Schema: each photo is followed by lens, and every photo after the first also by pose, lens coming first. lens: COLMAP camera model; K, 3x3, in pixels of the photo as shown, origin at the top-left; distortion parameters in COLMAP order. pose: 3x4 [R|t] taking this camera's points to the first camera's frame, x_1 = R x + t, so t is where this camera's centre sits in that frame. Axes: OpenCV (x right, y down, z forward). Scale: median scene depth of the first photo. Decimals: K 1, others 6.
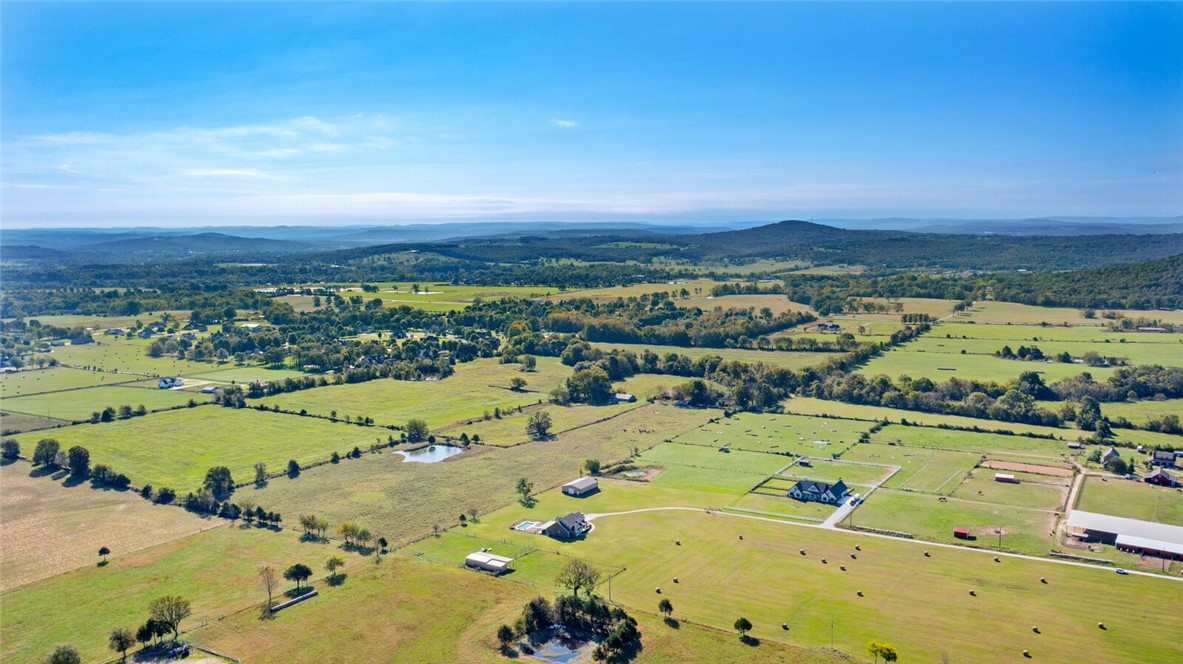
lens RADIAL K [[935.6, 0, 590.1], [0, 935.6, 332.5], [0, 0, 1]] dist [-0.007732, -0.010692]
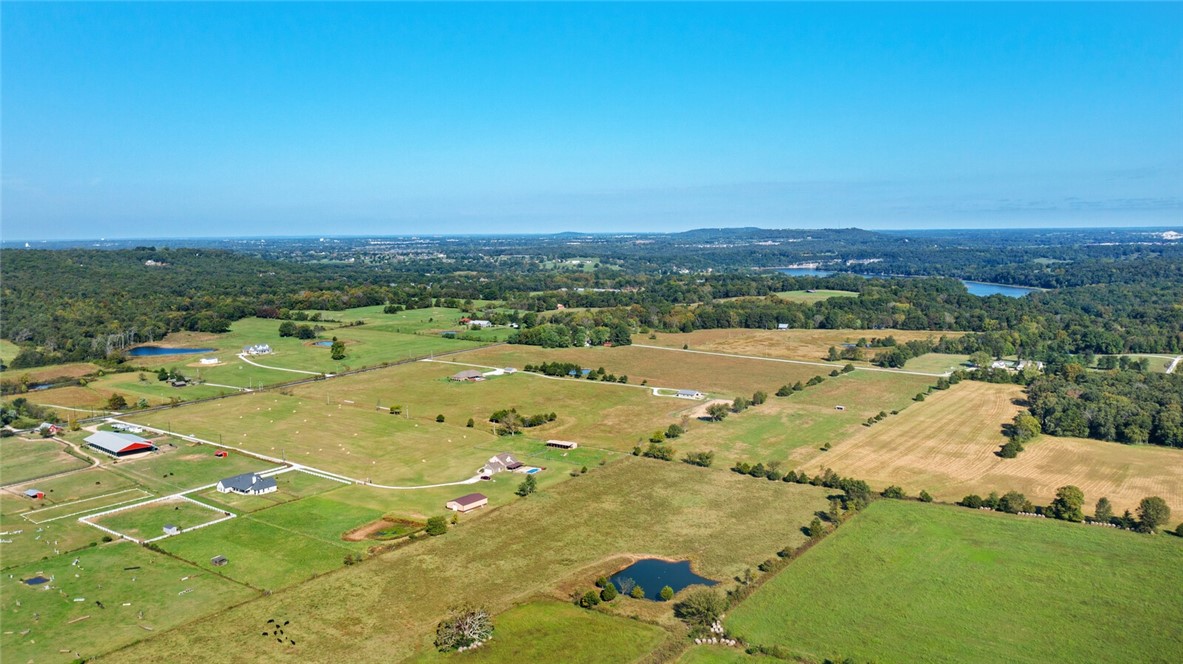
lens RADIAL K [[935.6, 0, 595.1], [0, 935.6, 331.3], [0, 0, 1]] dist [-0.007732, -0.010692]
pose [[-0.997753, 0.016164, 0.065021, -0.215948], [0.030389, 0.974073, 0.224182, -0.223788], [-0.059711, 0.225654, -0.972376, 1.984444]]
